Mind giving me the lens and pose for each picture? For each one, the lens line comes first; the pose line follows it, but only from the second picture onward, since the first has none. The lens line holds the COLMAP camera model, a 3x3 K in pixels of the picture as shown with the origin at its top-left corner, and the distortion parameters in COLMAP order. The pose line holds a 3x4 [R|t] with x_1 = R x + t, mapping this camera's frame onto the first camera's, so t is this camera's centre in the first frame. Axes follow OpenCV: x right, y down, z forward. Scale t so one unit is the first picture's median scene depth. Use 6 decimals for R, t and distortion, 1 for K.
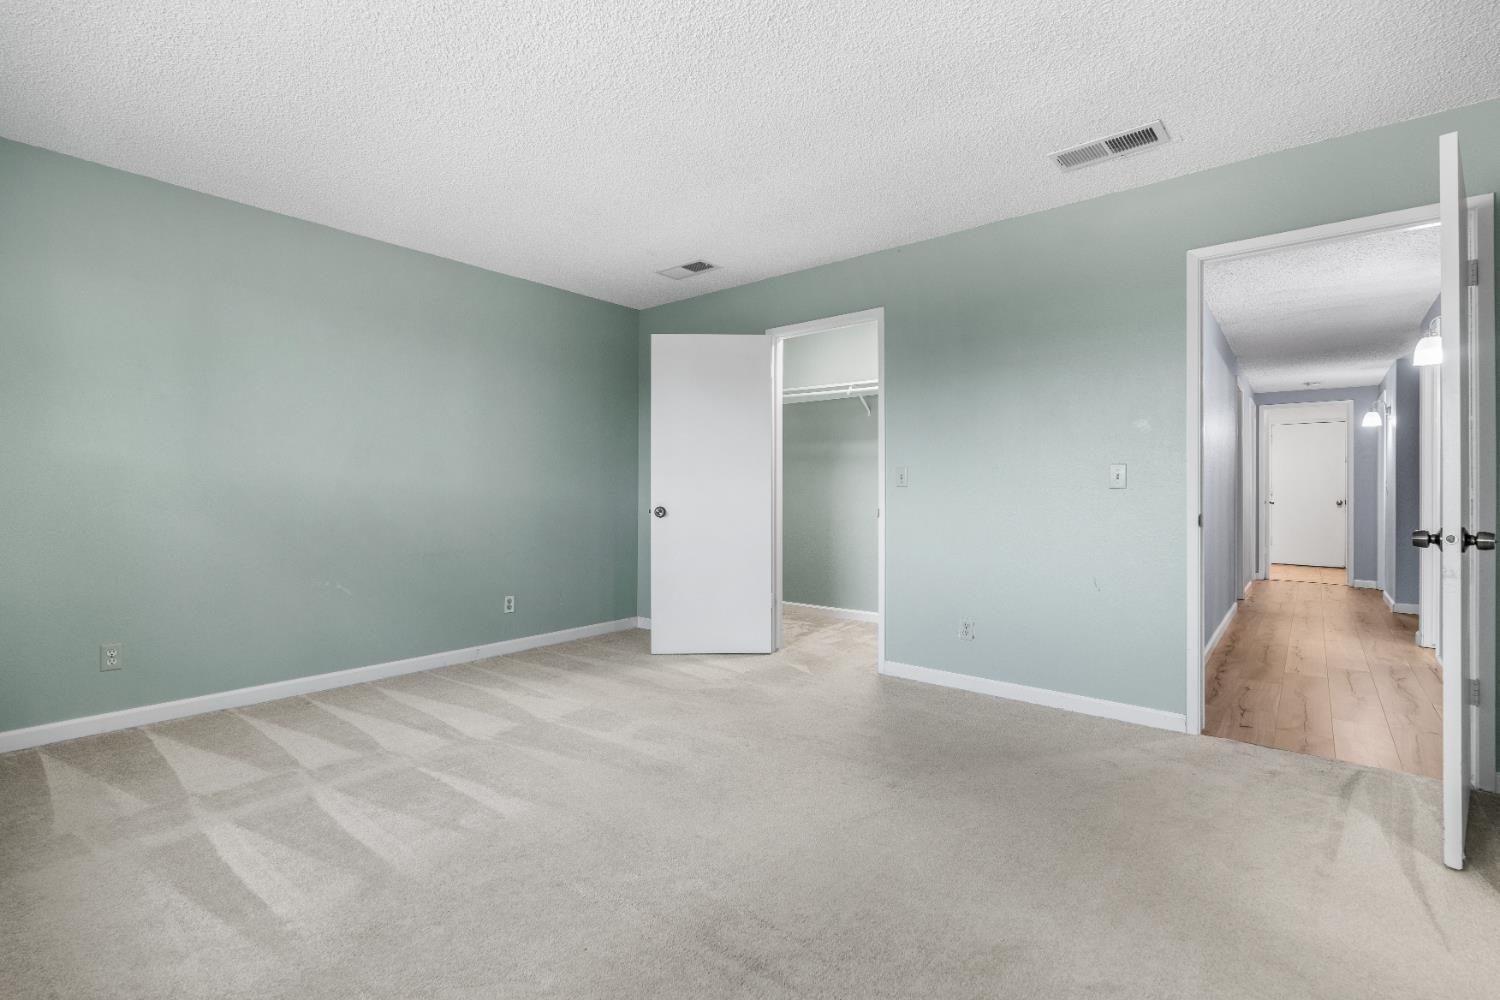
lens RADIAL K [[687.5, 0, 743.1], [0, 687.5, 497.7], [0, 0, 1]] dist [-0.009281, 0.001274]
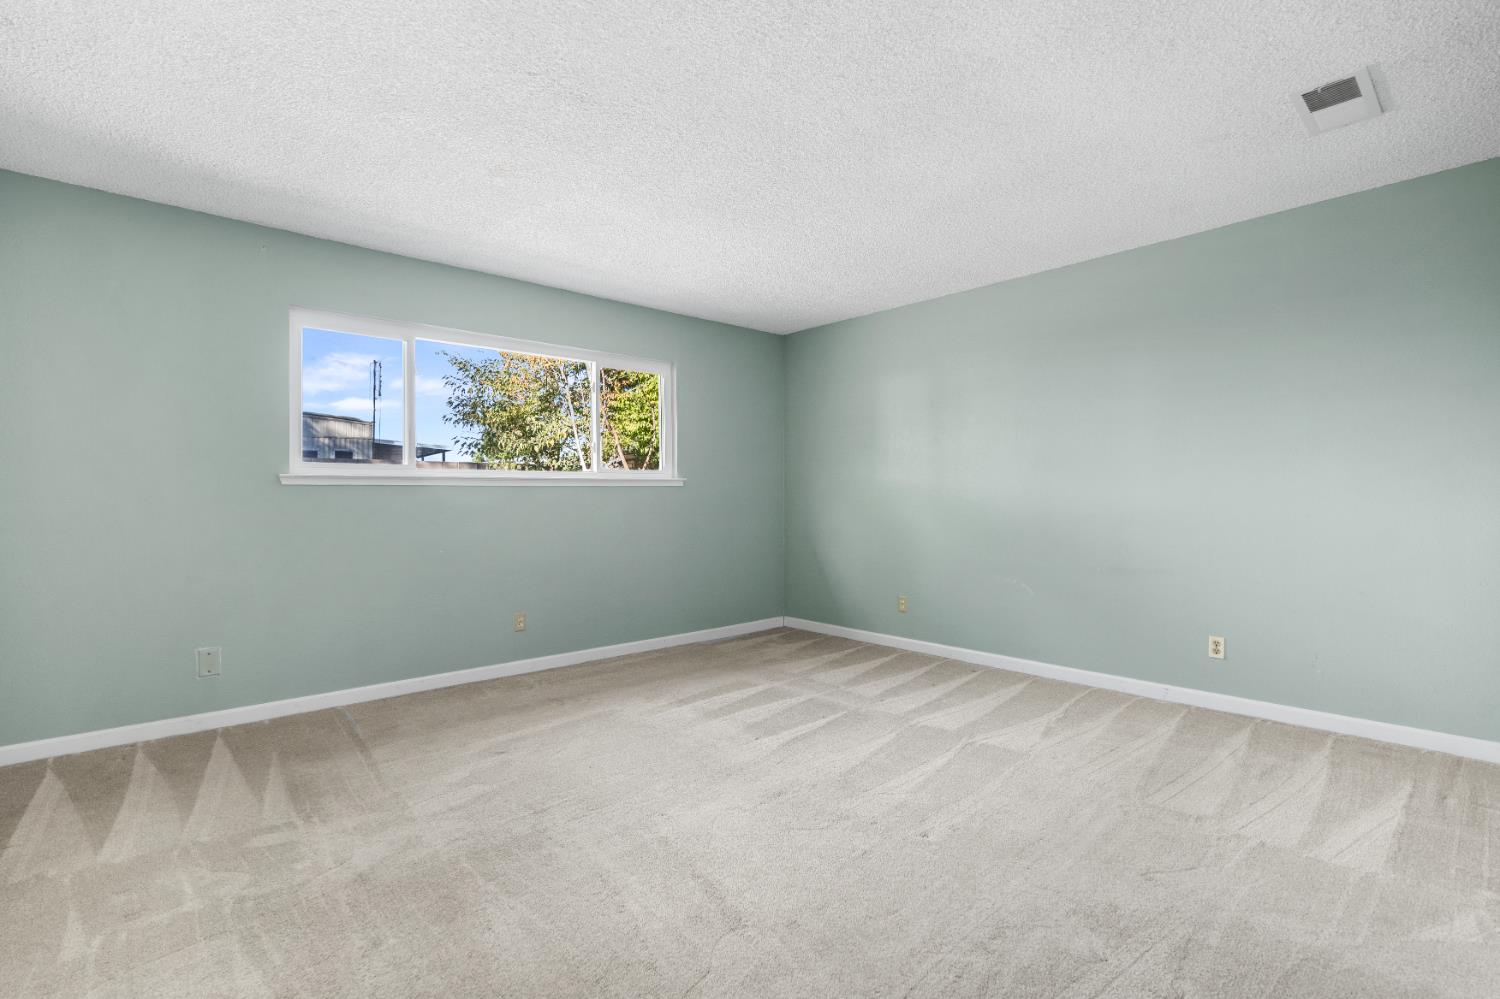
lens RADIAL K [[687.5, 0, 743.0], [0, 687.5, 498.2], [0, 0, 1]] dist [-0.009281, 0.001274]
pose [[-0.157543, -0.004189, -0.987503, 0.747782], [-0.005805, 0.999978, -0.003316, -0.012559], [0.987495, 0.005210, -0.157564, 0.860259]]
